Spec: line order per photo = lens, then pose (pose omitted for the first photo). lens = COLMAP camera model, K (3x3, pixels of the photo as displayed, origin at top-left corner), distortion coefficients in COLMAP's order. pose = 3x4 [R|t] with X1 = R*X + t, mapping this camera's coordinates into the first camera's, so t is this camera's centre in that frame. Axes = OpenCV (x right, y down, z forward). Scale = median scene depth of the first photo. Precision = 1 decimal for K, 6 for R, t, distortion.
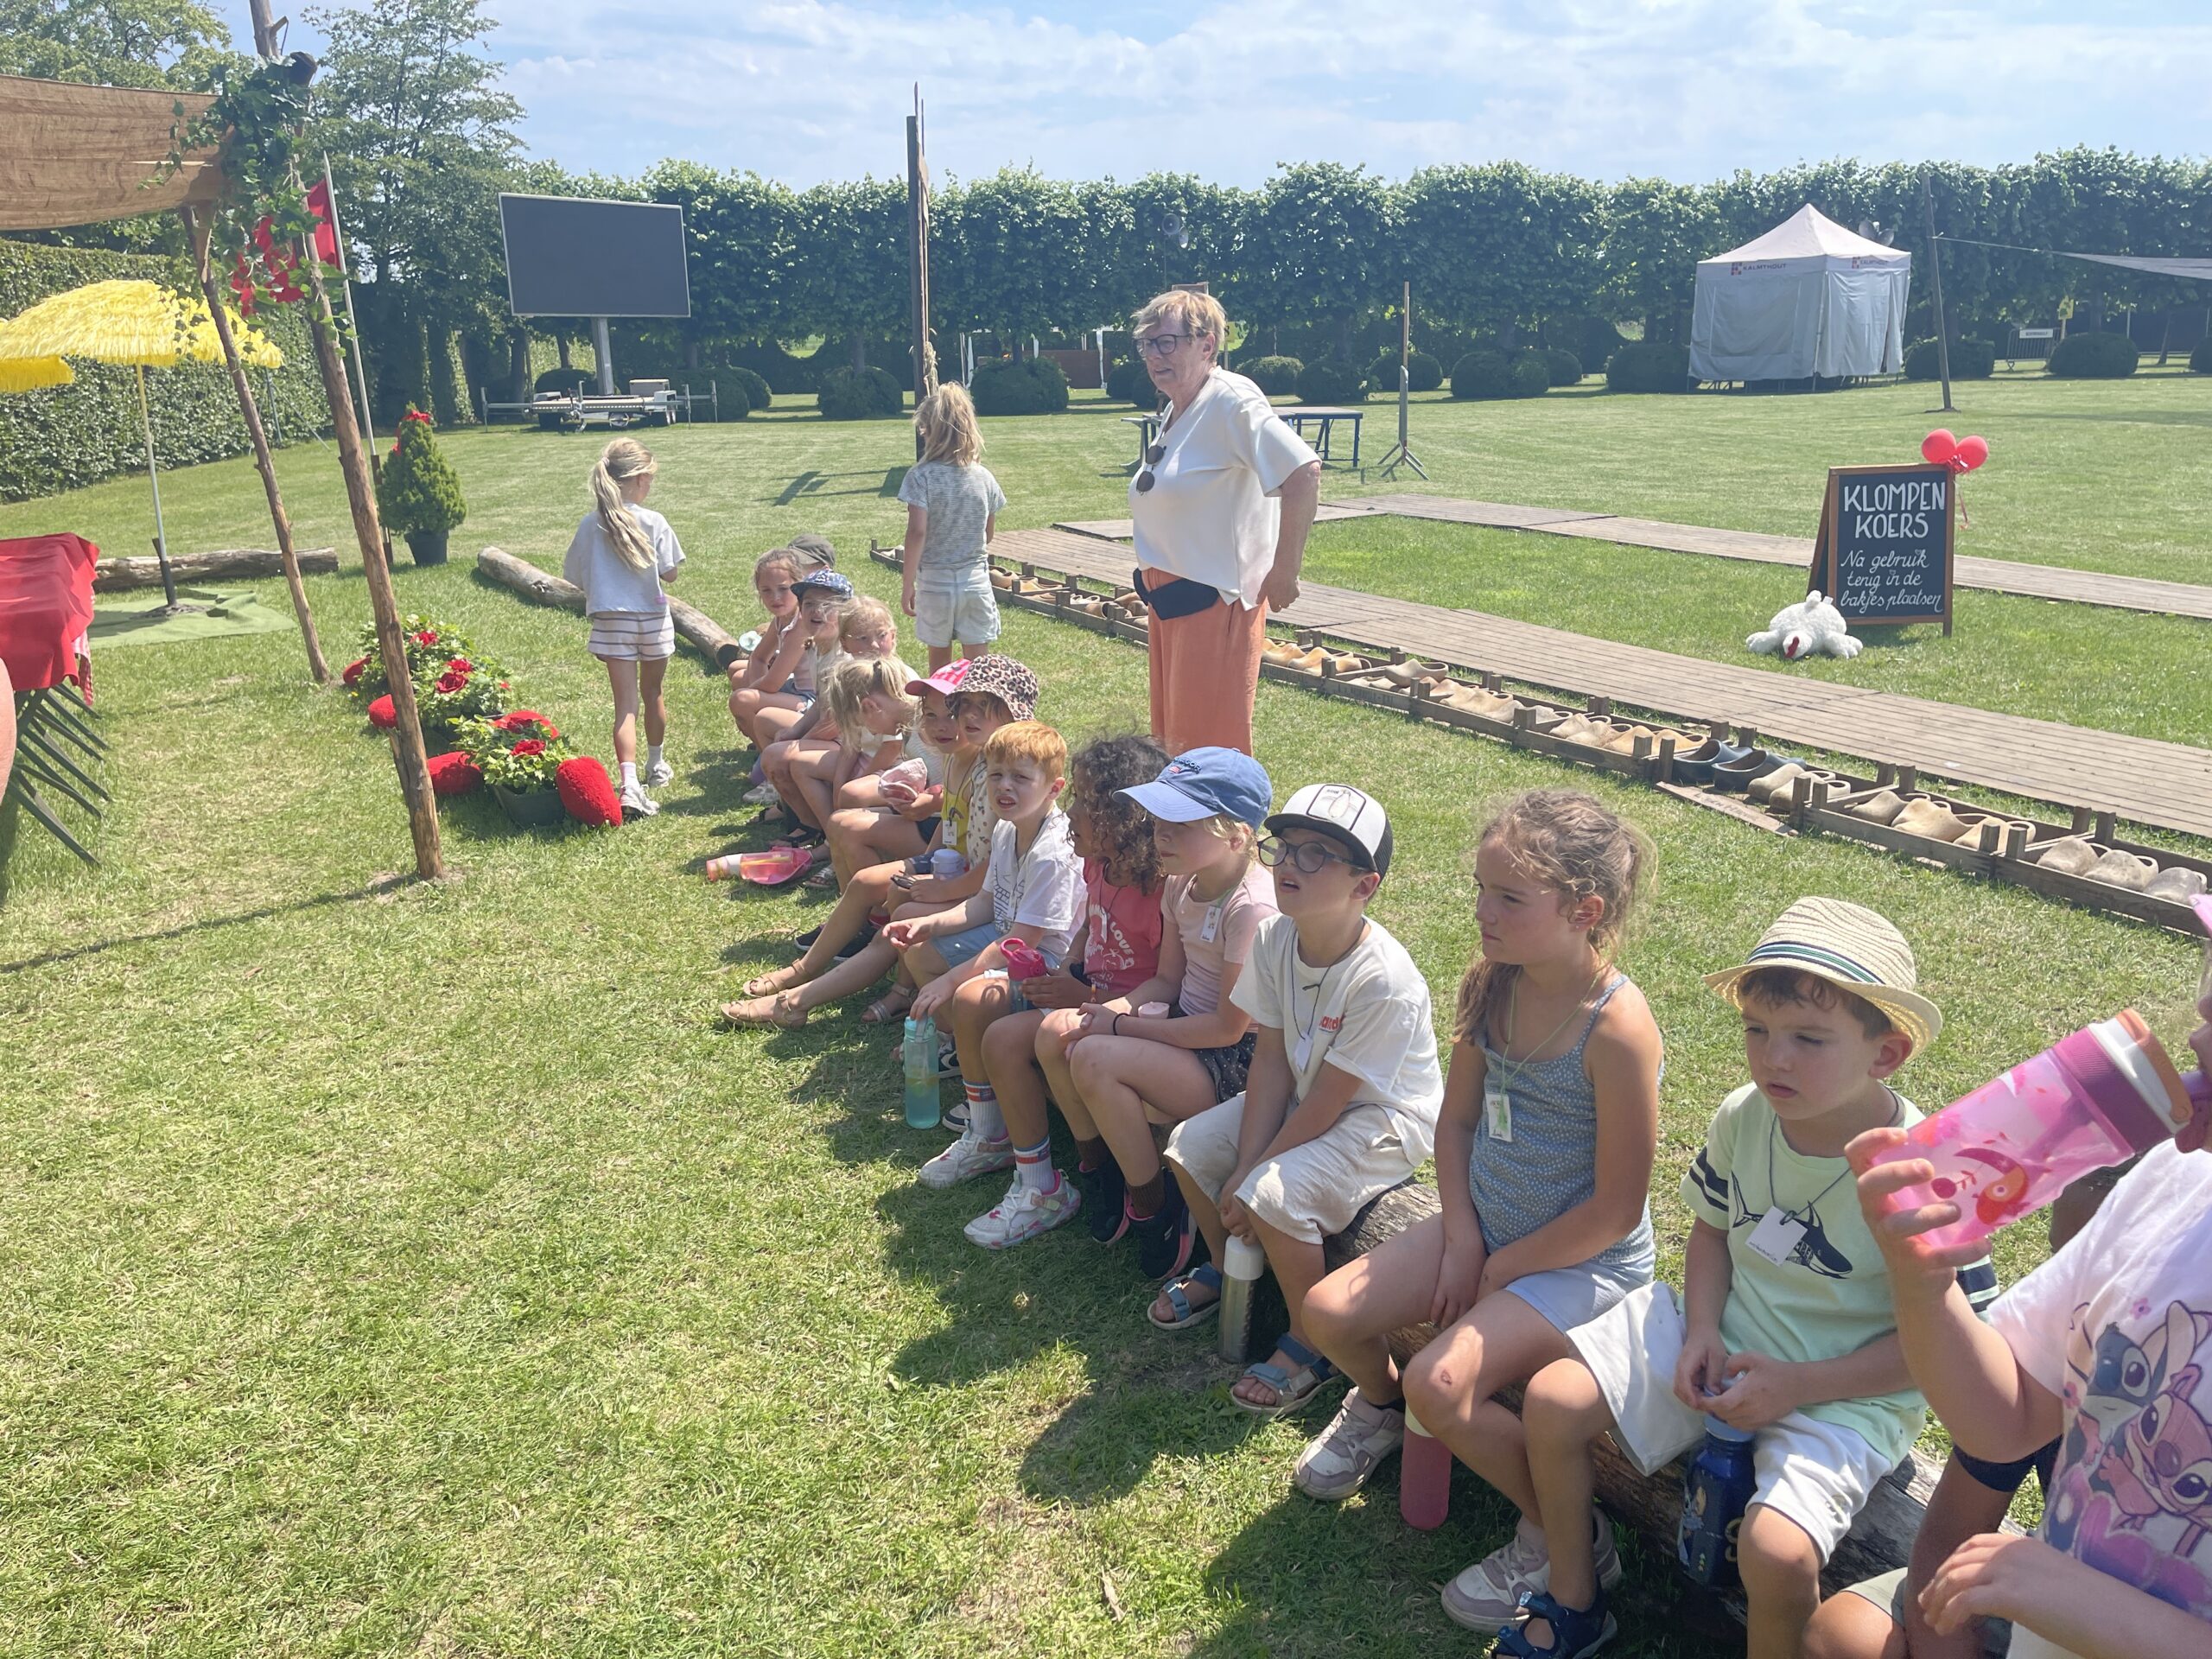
lens RADIAL K [[1665.8, 0, 1091.1], [0, 1665.8, 840.4], [0, 0, 1]] dist [0.074414, -0.101759]
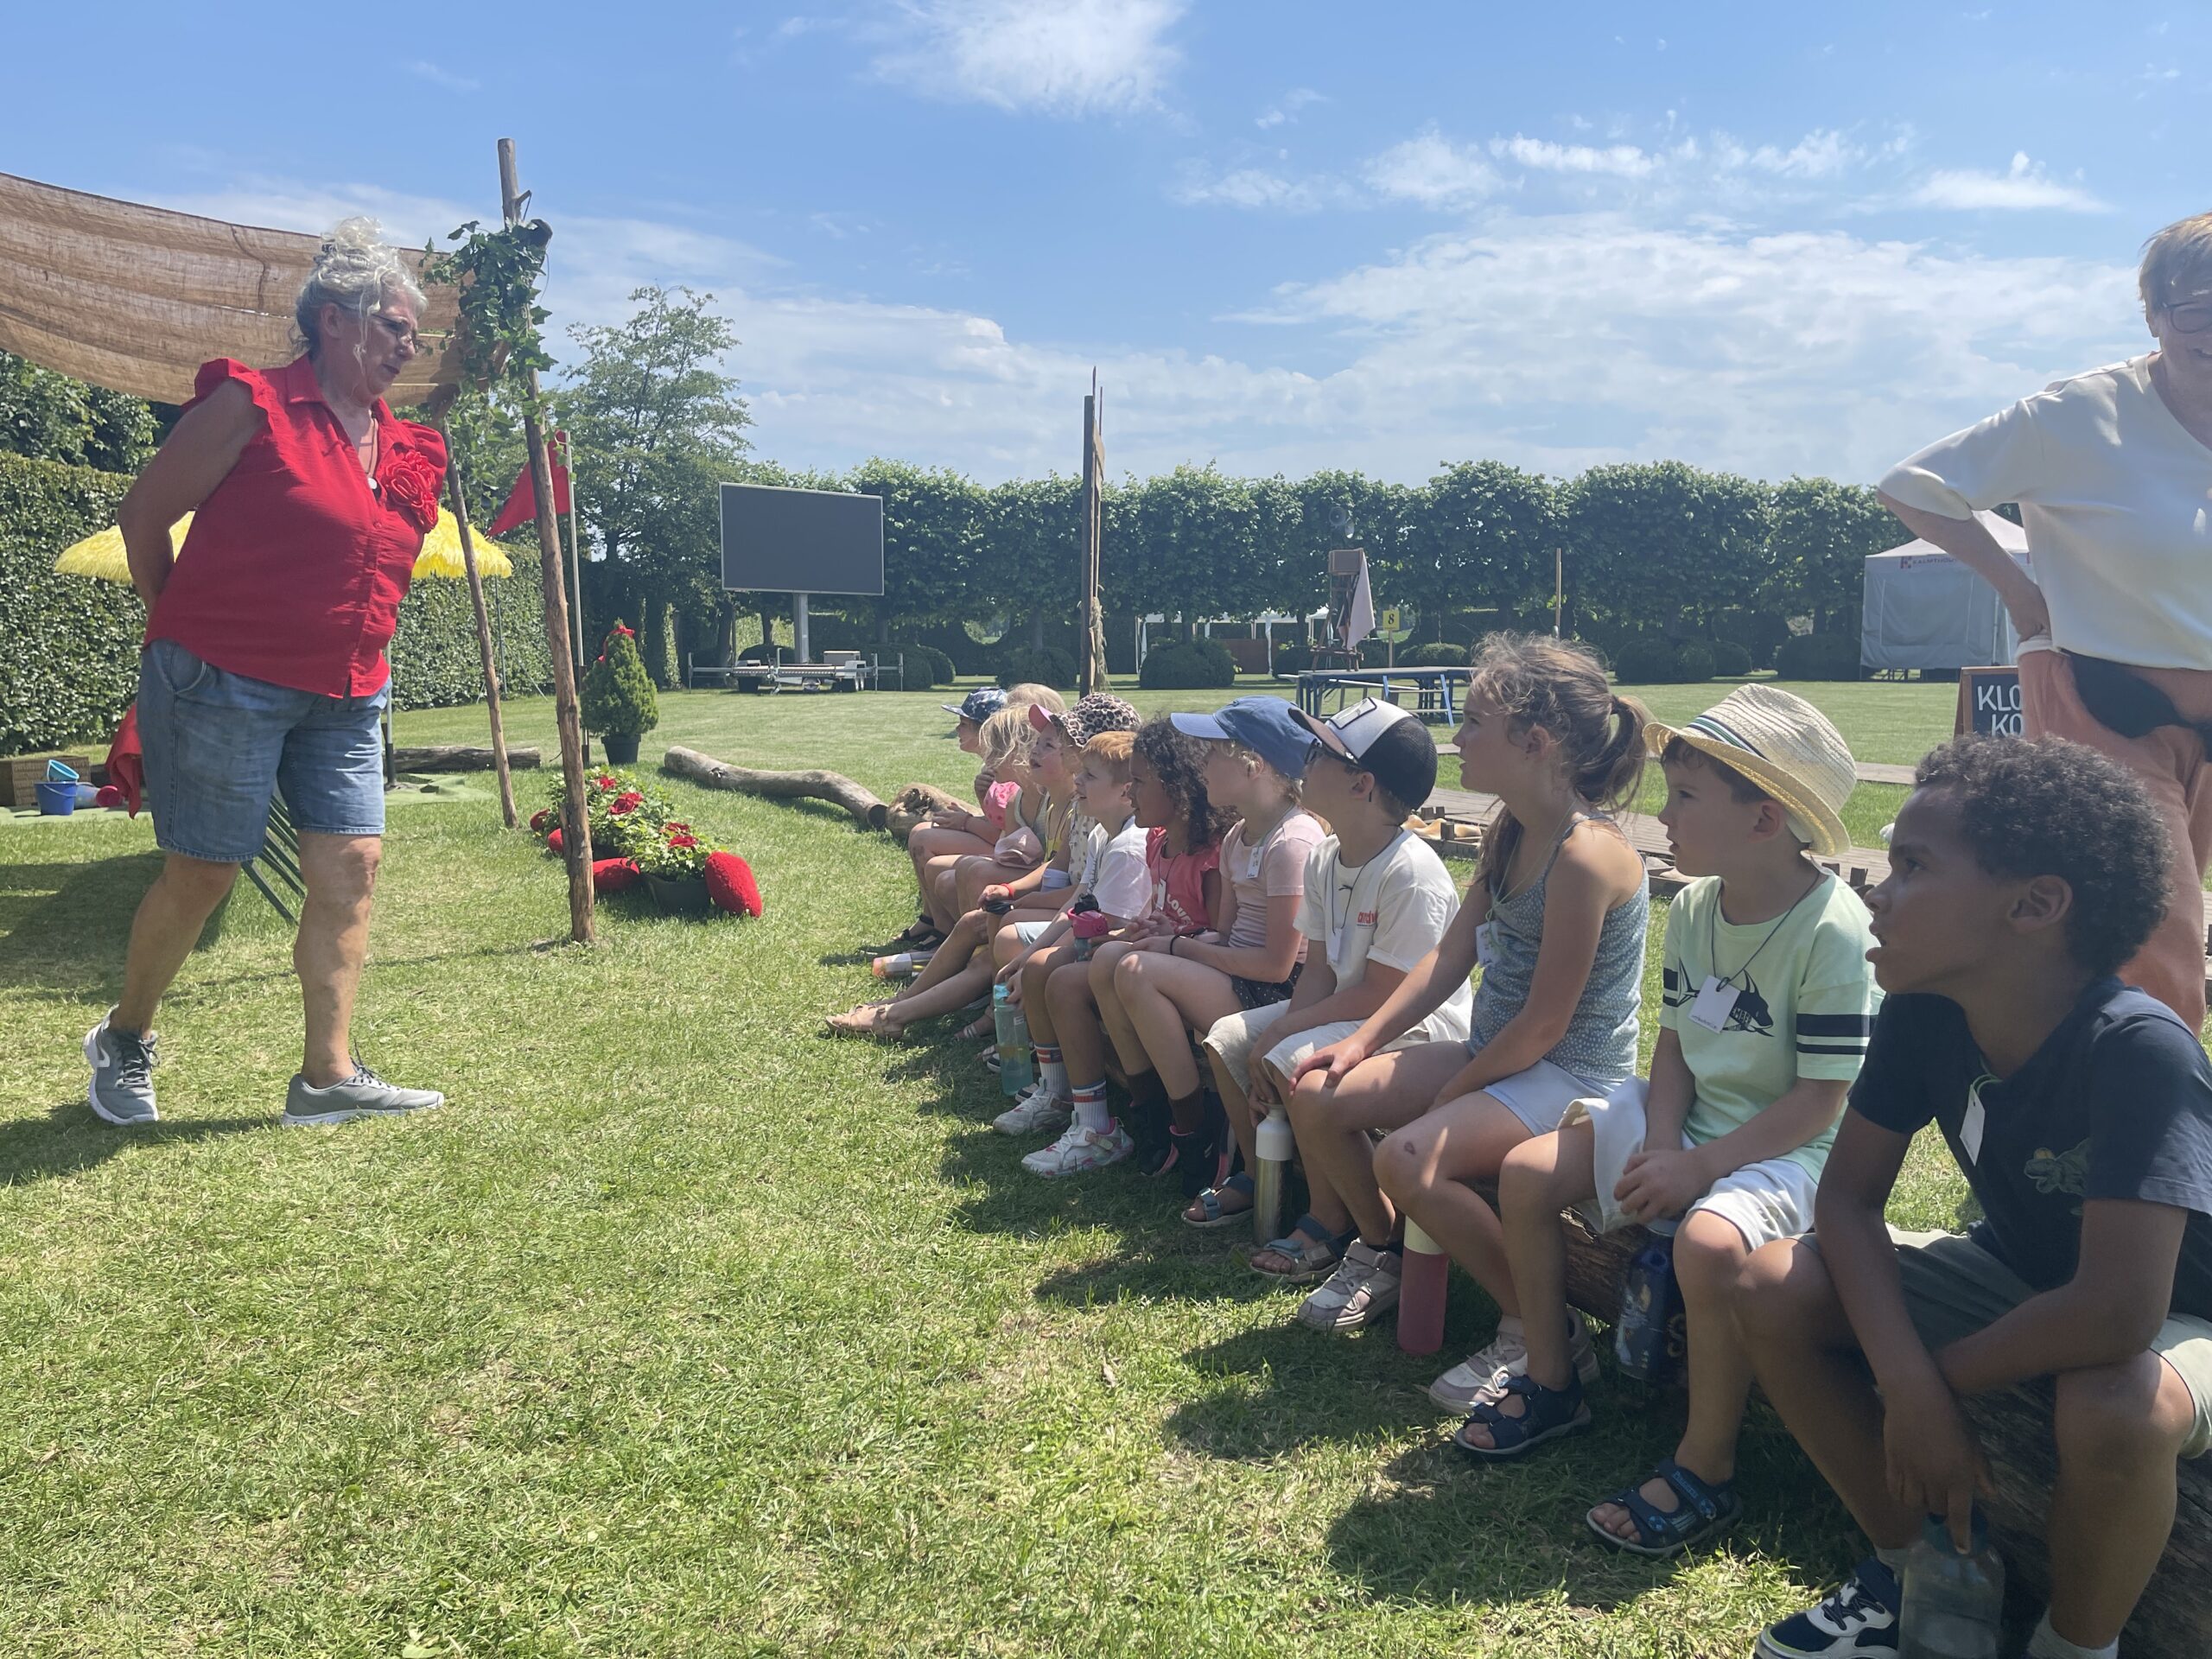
lens RADIAL K [[1665.8, 0, 1079.7], [0, 1665.8, 830.6], [0, 0, 1]] dist [0.074414, -0.101759]
pose [[0.993764, 0.026969, -0.108193, 0.018165], [-0.045779, 0.983441, -0.175349, 0.054868], [0.101672, 0.179208, 0.978543, -0.018102]]
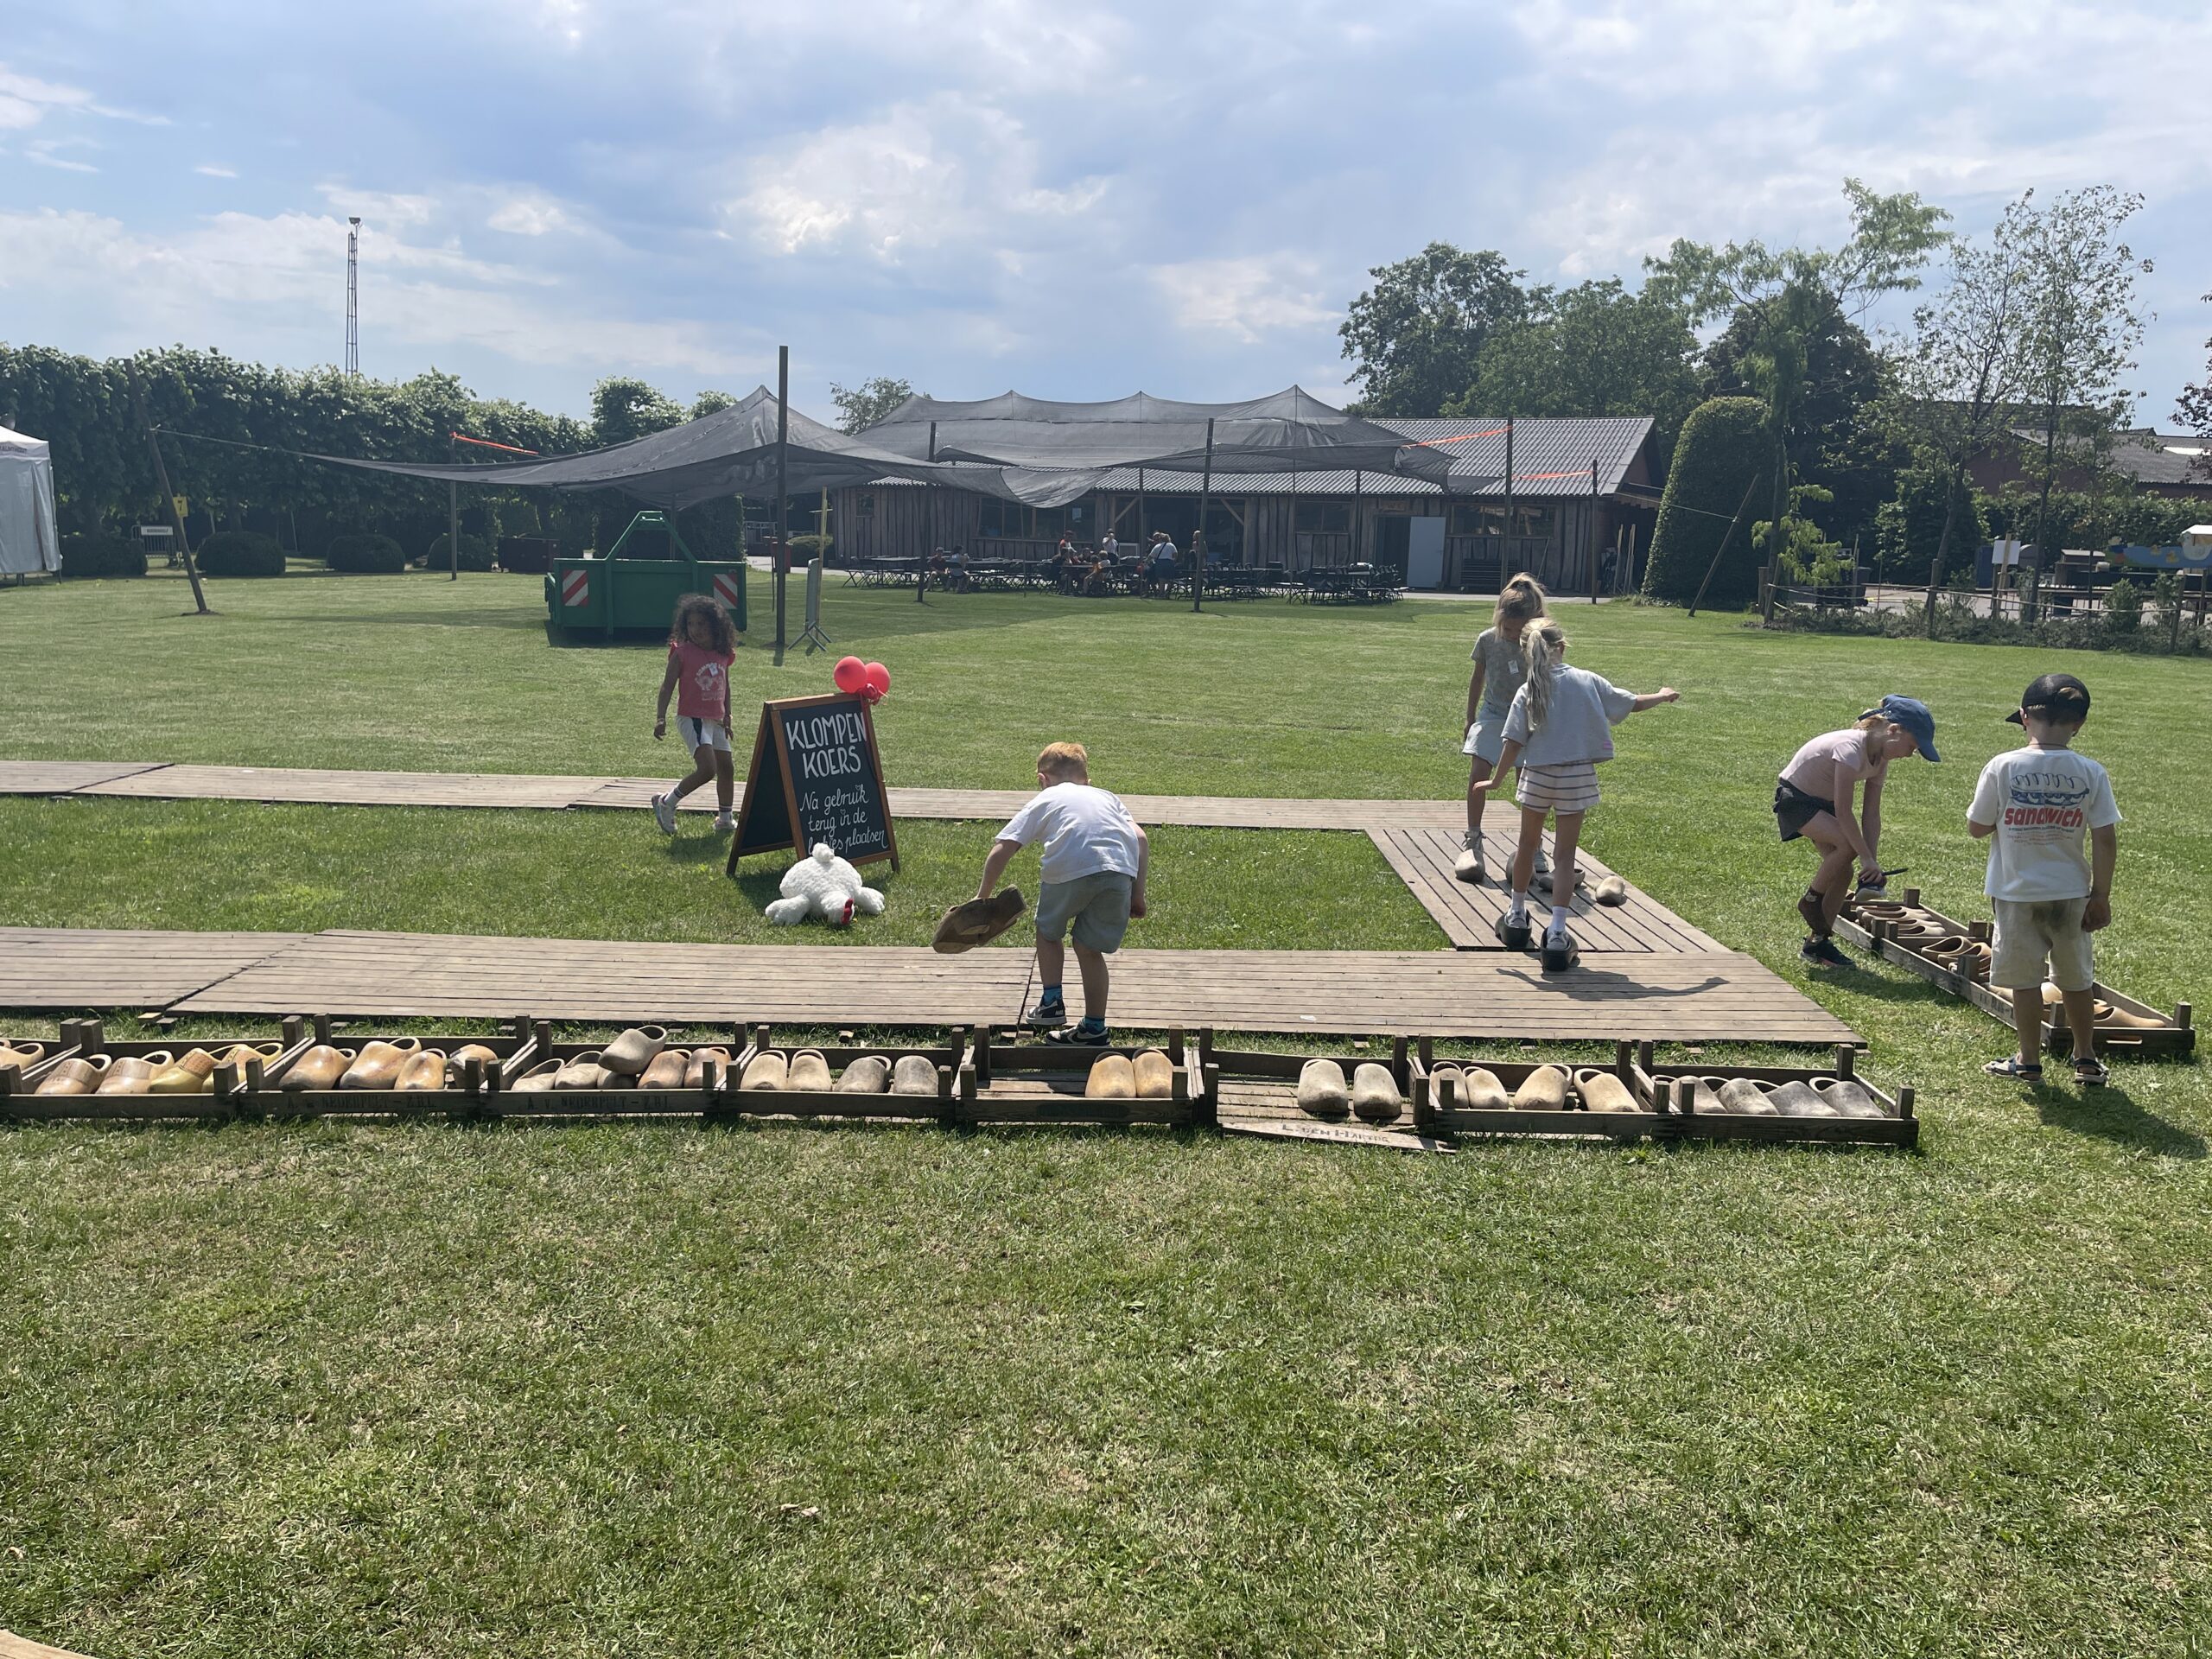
lens RADIAL K [[1665.8, 0, 1118.5], [0, 1665.8, 823.6], [0, 0, 1]] dist [0.074414, -0.101759]
pose [[0.471742, -0.119426, 0.873612, -0.170571], [0.222088, 0.974935, 0.013352, -0.094888], [-0.853309, 0.187720, 0.486441, 0.316245]]
